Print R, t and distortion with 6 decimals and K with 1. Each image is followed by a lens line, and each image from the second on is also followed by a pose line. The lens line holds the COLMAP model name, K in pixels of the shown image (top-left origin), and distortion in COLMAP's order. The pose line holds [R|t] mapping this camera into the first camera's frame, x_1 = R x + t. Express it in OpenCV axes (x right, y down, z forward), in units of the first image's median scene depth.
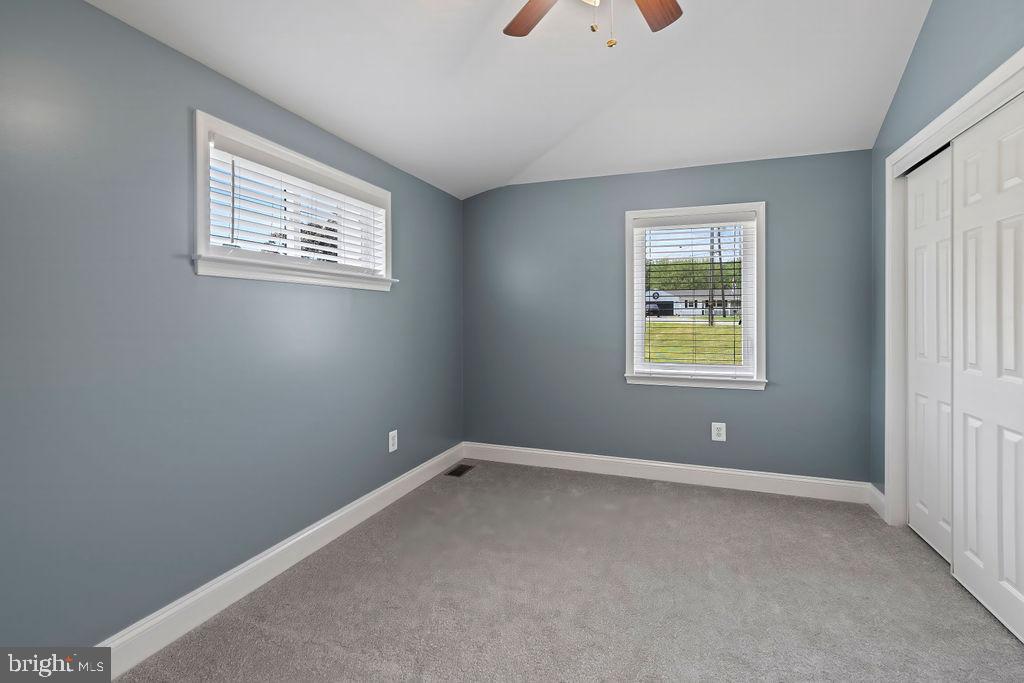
lens RADIAL K [[473.3, 0, 515.5], [0, 473.3, 319.6], [0, 0, 1]] dist [-0.001557, 0.000526]
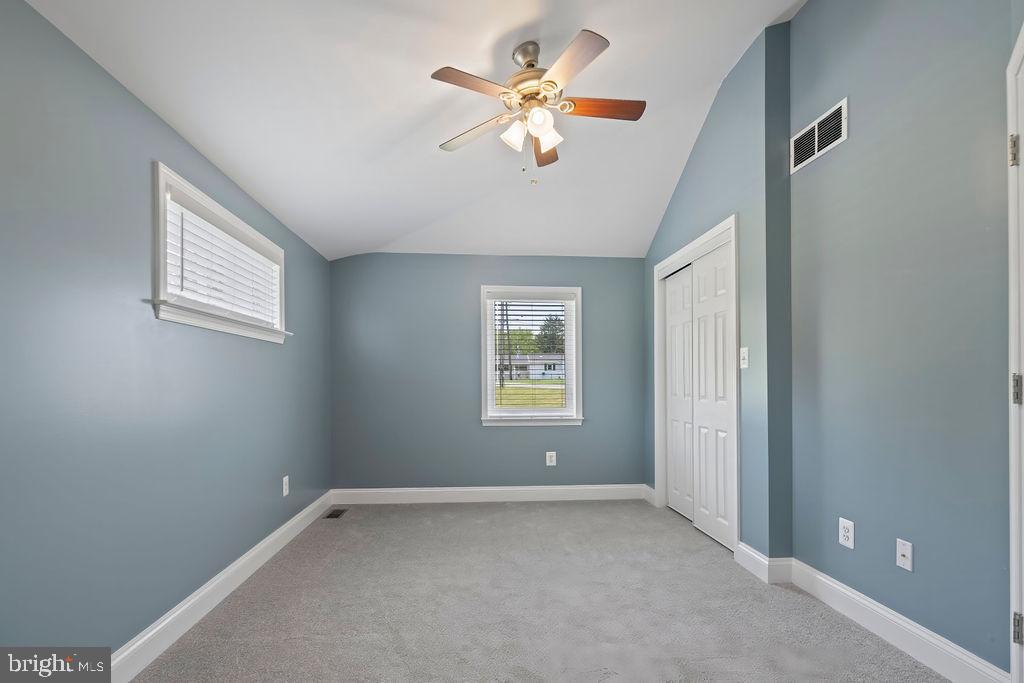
lens RADIAL K [[476.4, 0, 511.4], [0, 476.4, 380.9], [0, 0, 1]] dist [0.000419, 0.000188]
pose [[0.908522, -0.000642, 0.417837, -0.272787], [0.003127, 0.999981, -0.005261, 0.033332], [-0.417826, 0.006086, 0.908507, -0.194538]]
